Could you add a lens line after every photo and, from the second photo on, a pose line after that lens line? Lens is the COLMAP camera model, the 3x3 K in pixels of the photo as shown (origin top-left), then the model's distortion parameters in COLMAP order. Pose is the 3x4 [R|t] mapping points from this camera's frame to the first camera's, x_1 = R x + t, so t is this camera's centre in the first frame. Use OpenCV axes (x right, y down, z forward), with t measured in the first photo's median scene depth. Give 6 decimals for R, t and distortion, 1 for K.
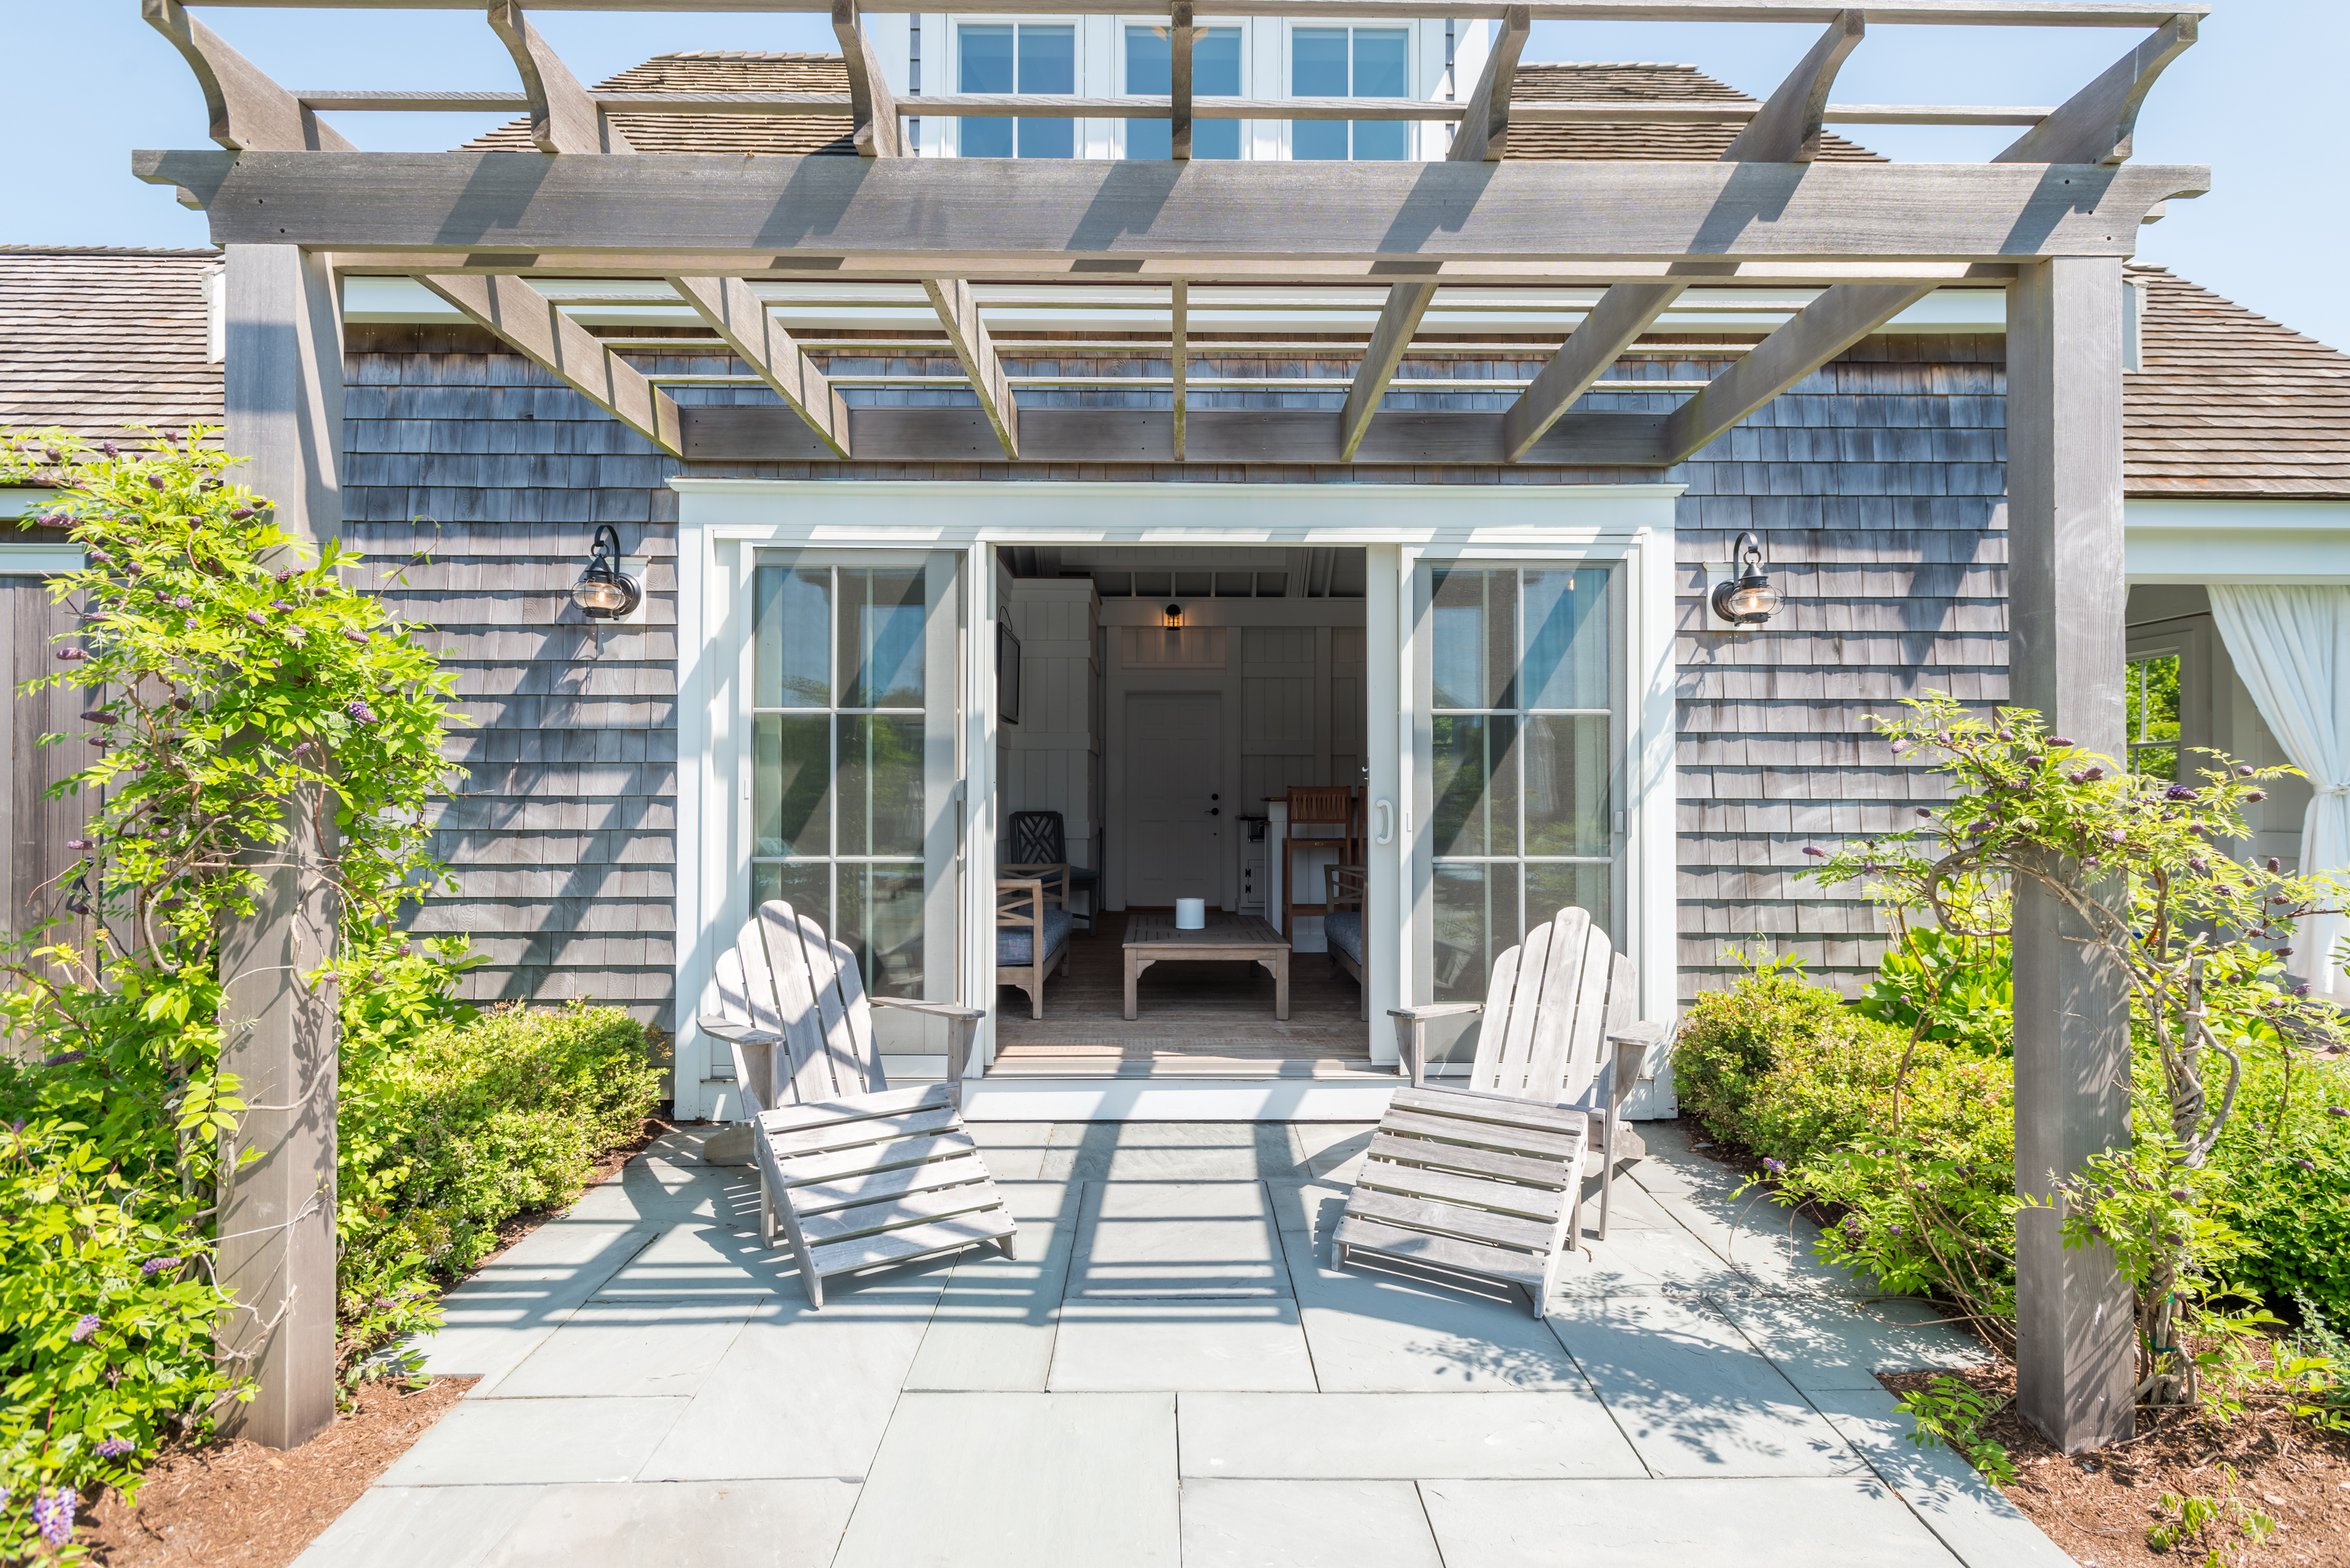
lens RADIAL K [[1189.2, 0, 1177.0], [0, 1189.2, 789.1], [0, 0, 1]] dist [0.004478, 0.000619]
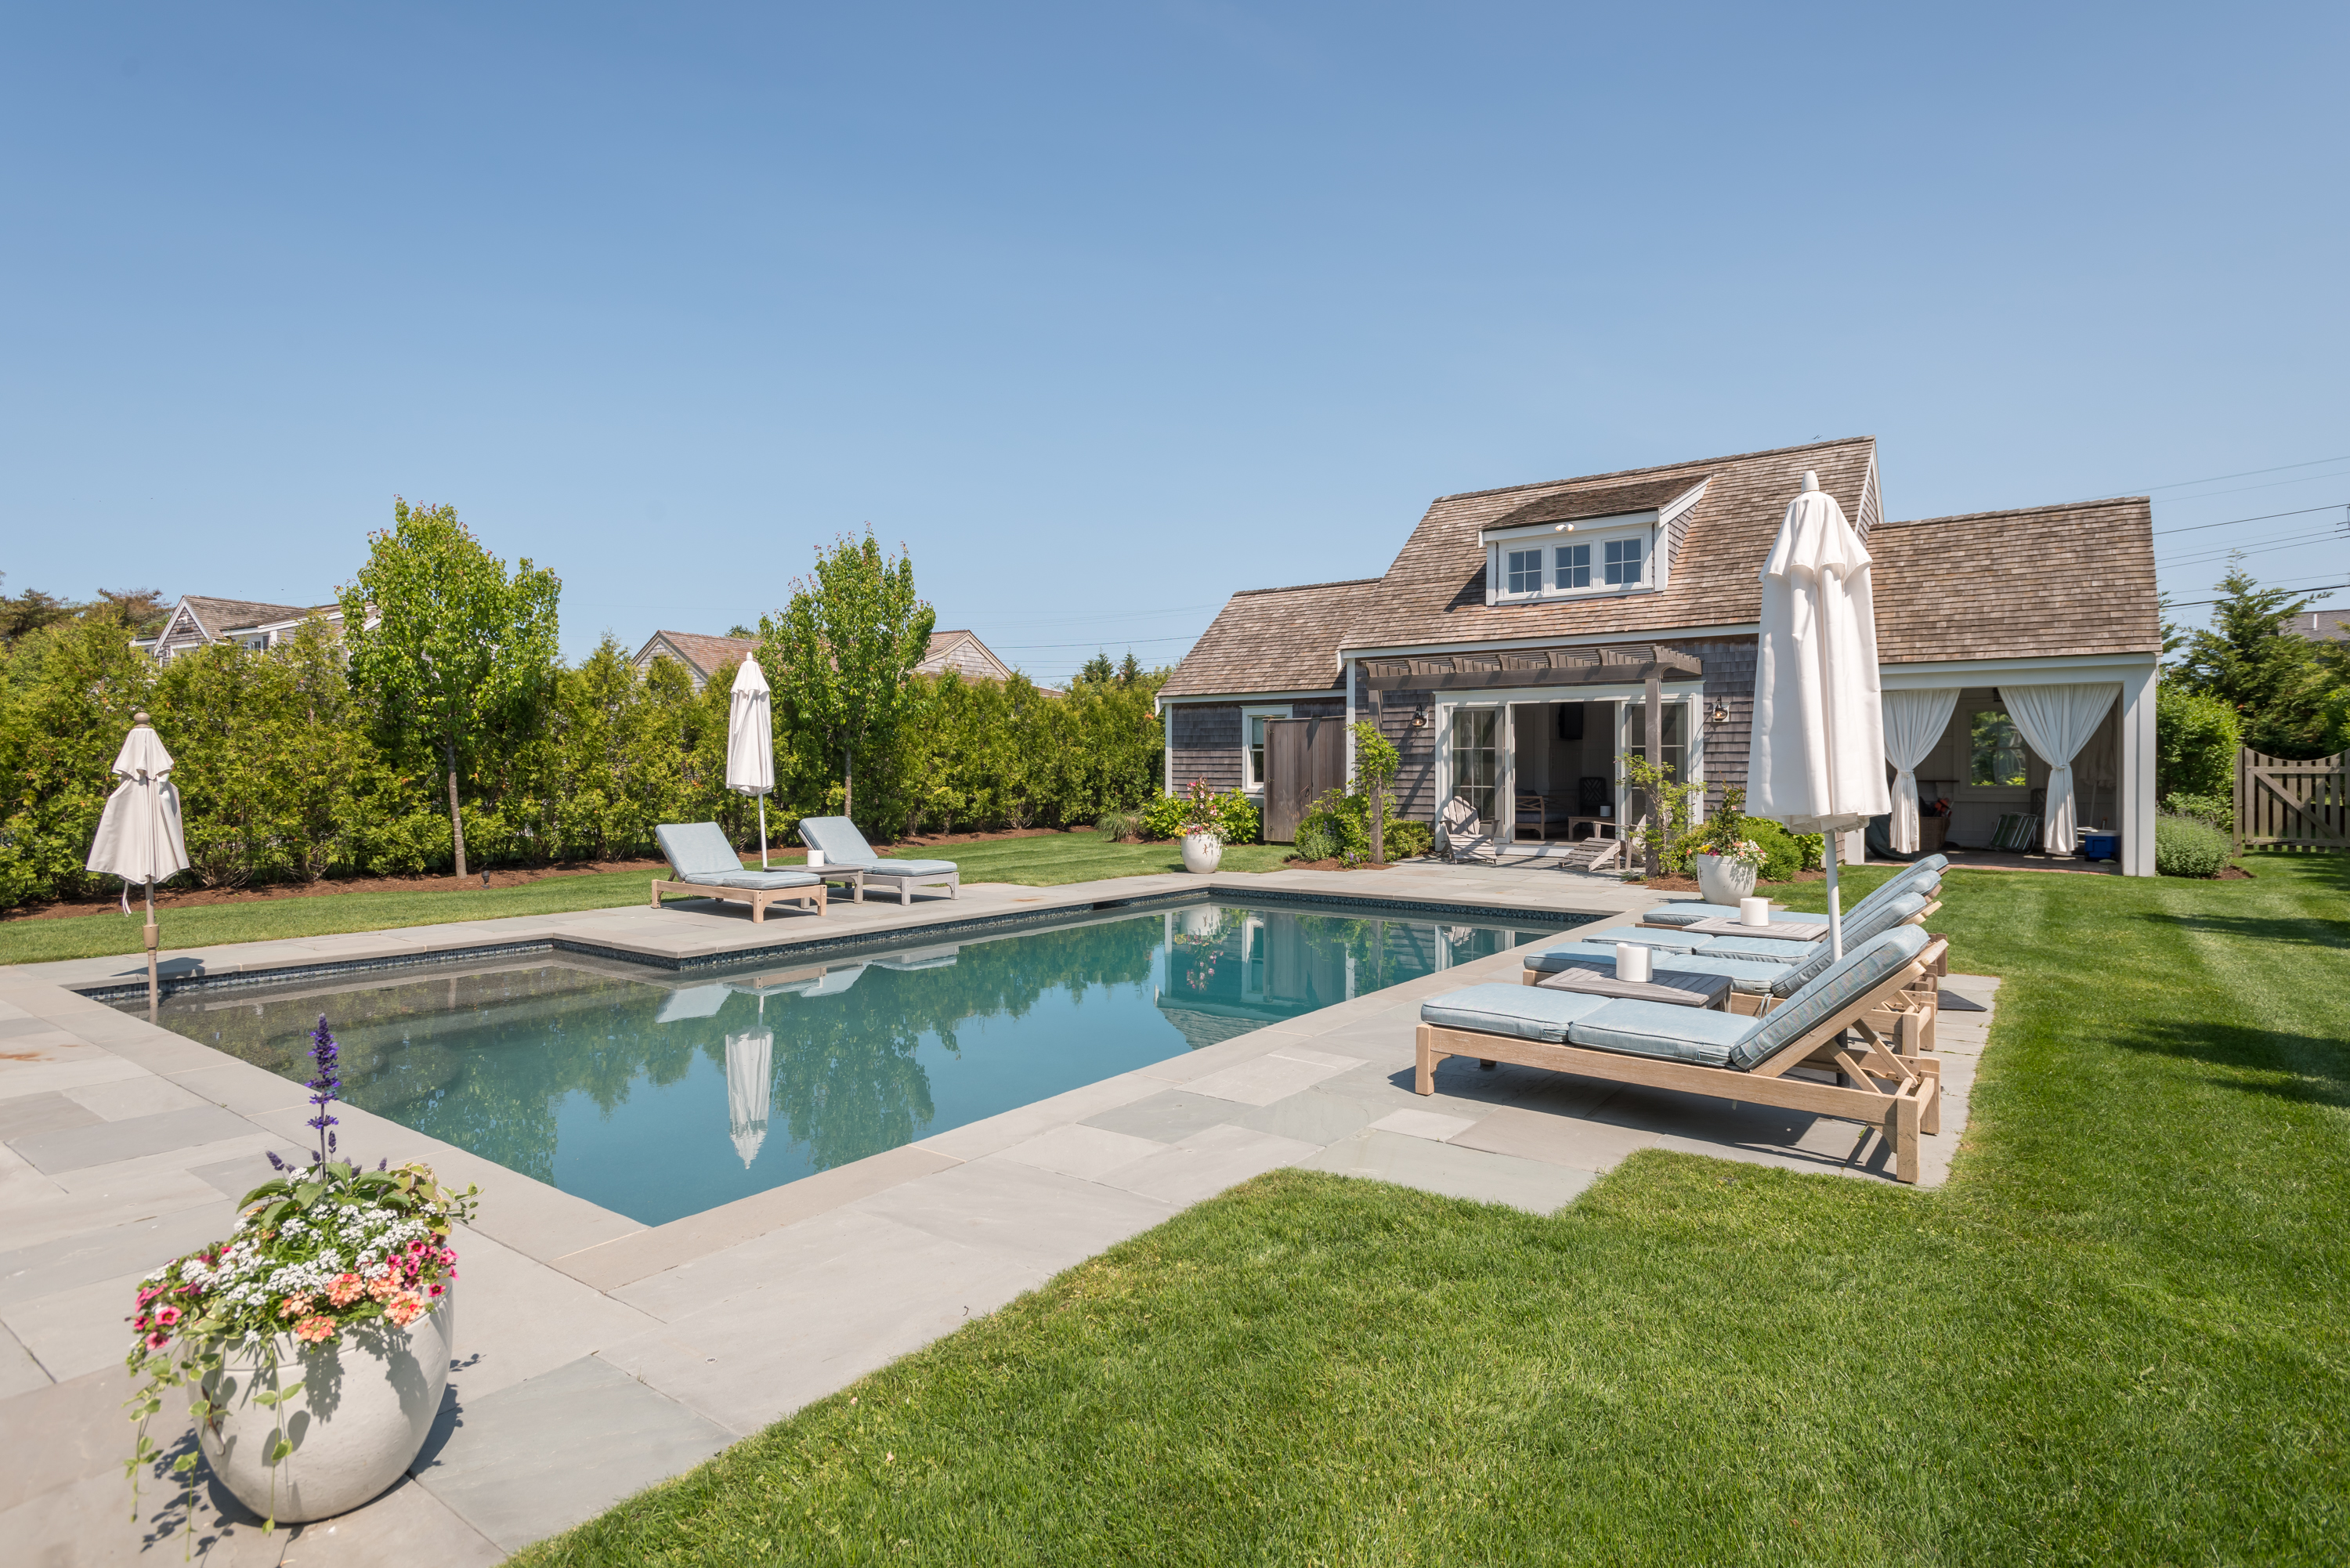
lens RADIAL K [[1189.2, 0, 1167.1], [0, 1189.2, 773.3], [0, 0, 1]] dist [0.004478, 0.000619]
pose [[0.796987, 0.000535, -0.603996, 1.286532], [0.004155, 0.999971, 0.006368, -0.013916], [0.603982, -0.007585, 0.796962, -2.752179]]
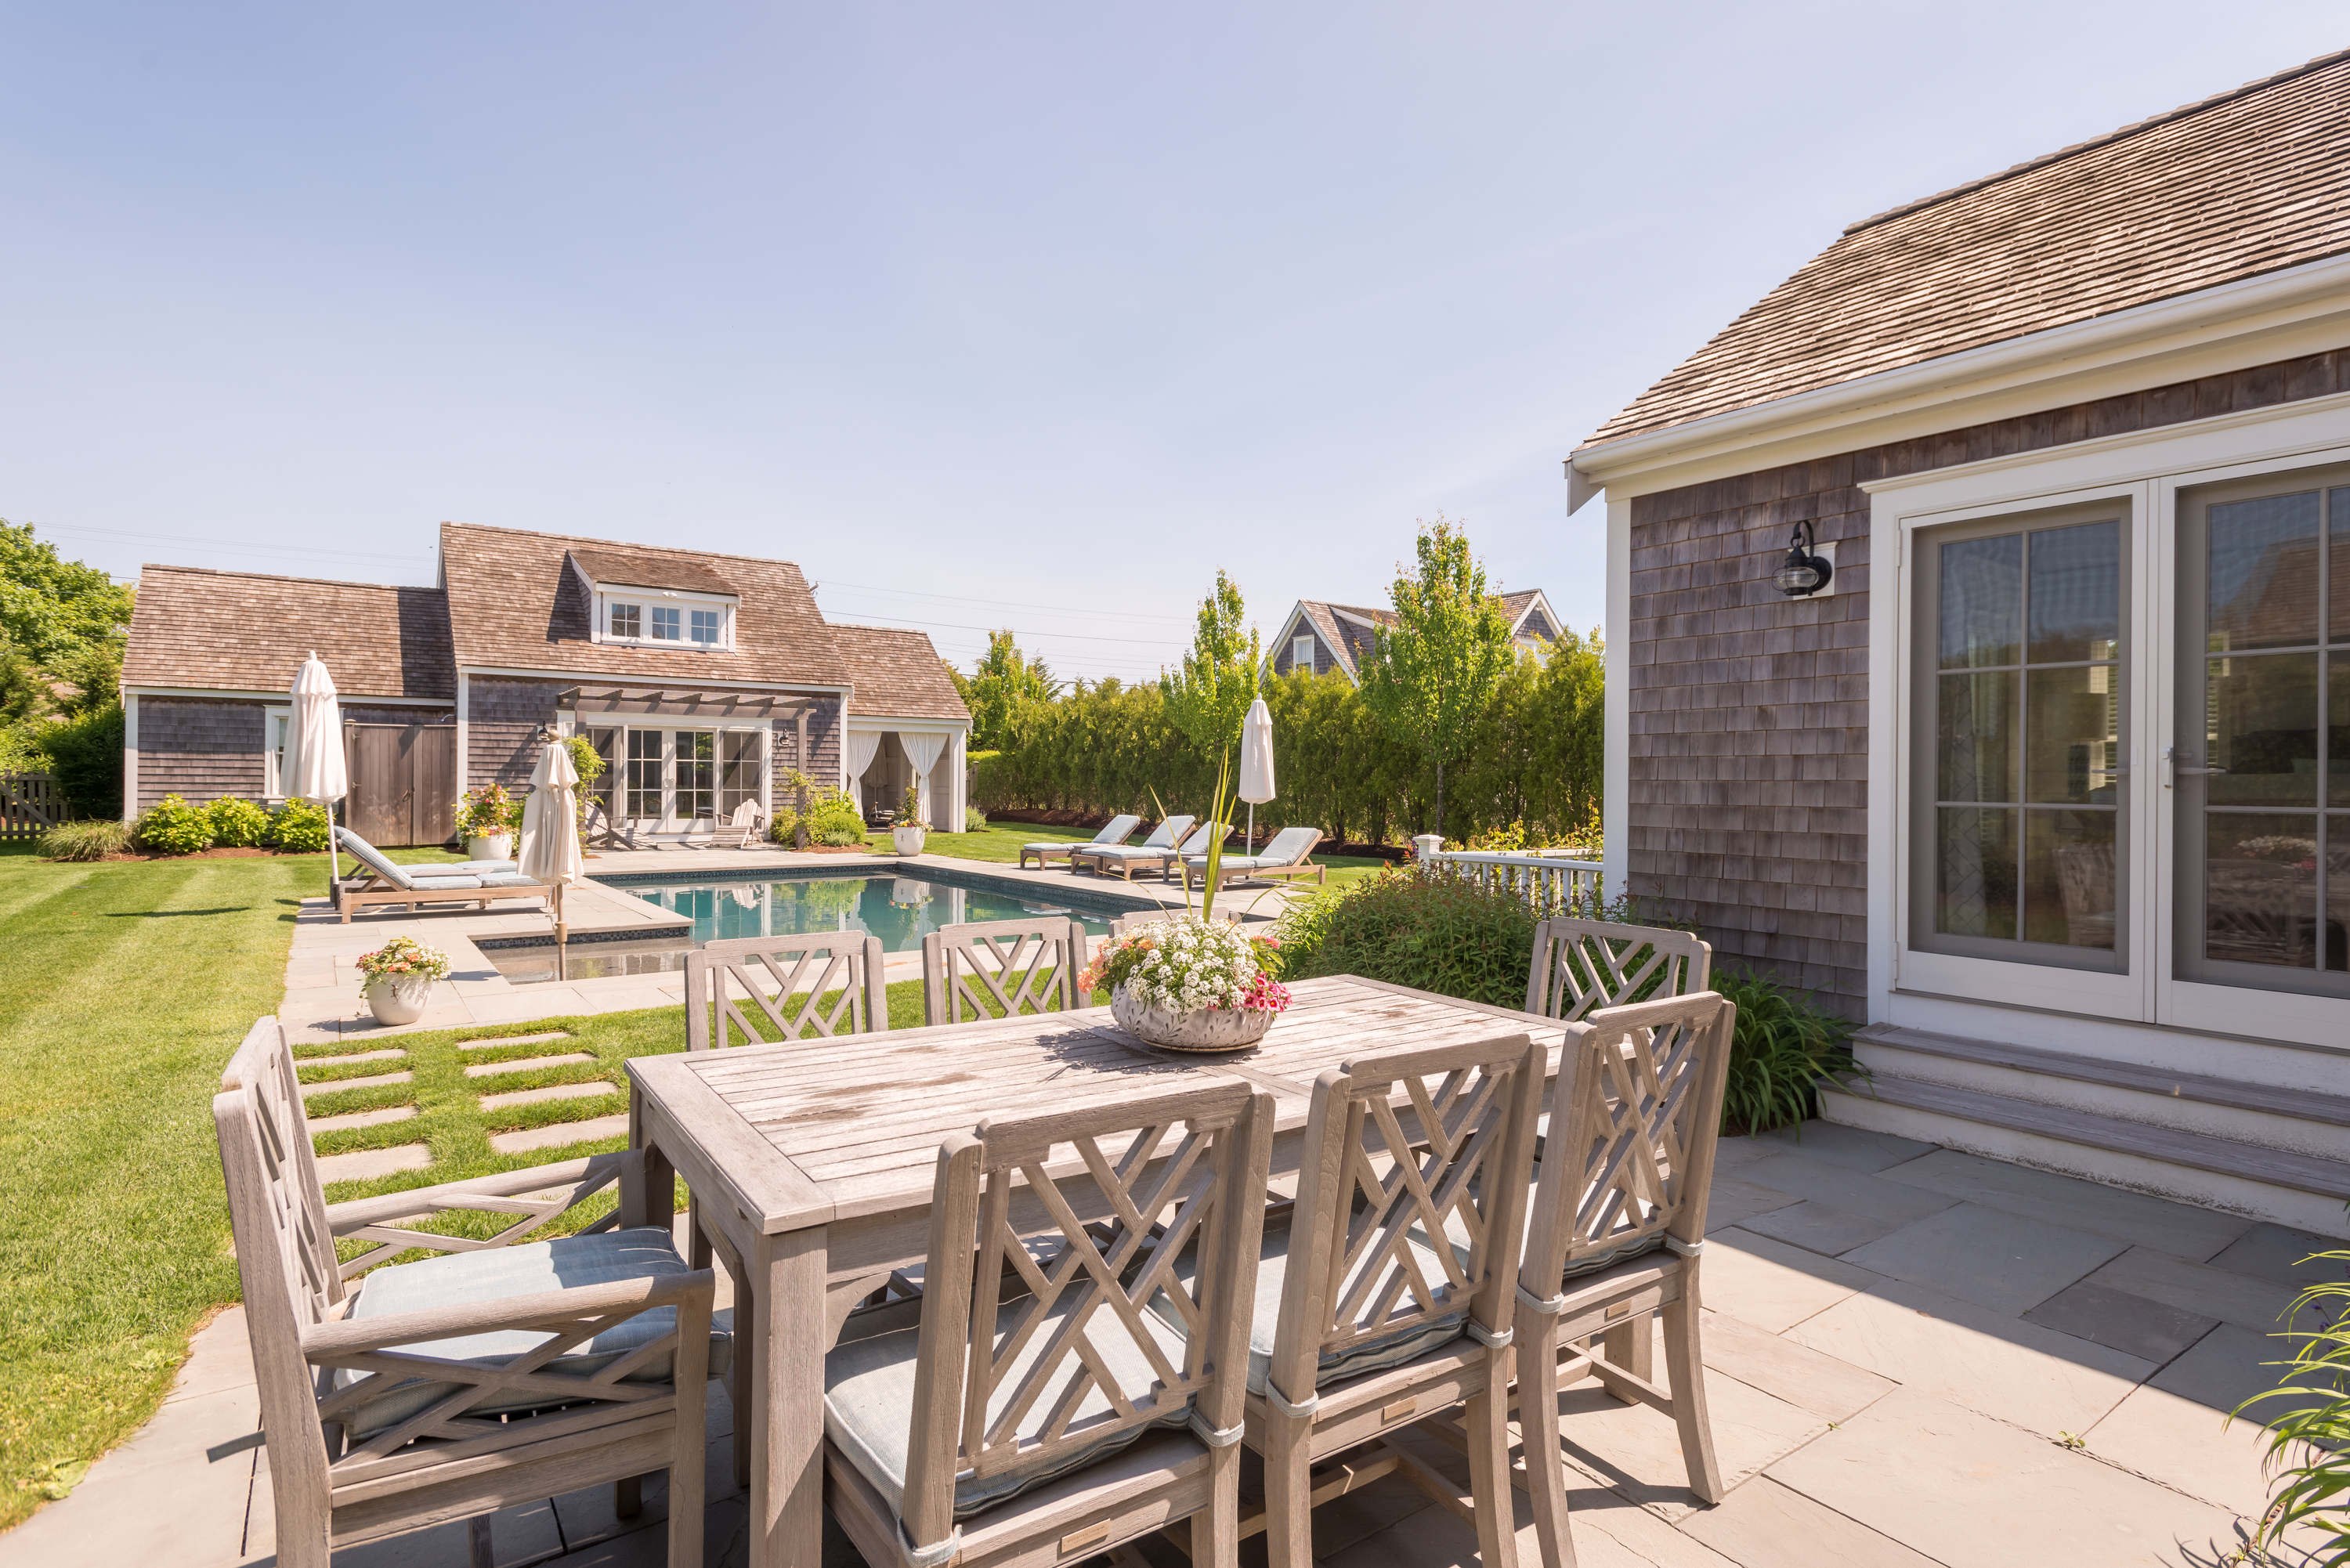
lens RADIAL K [[1189.2, 0, 1181.6], [0, 1189.2, 789.3], [0, 0, 1]] dist [0.004478, 0.000619]
pose [[0.822790, 0.000883, 0.568345, -1.070999], [-0.003064, 0.999991, 0.002882, 0.035706], [-0.568337, -0.004113, 0.822785, -4.342119]]
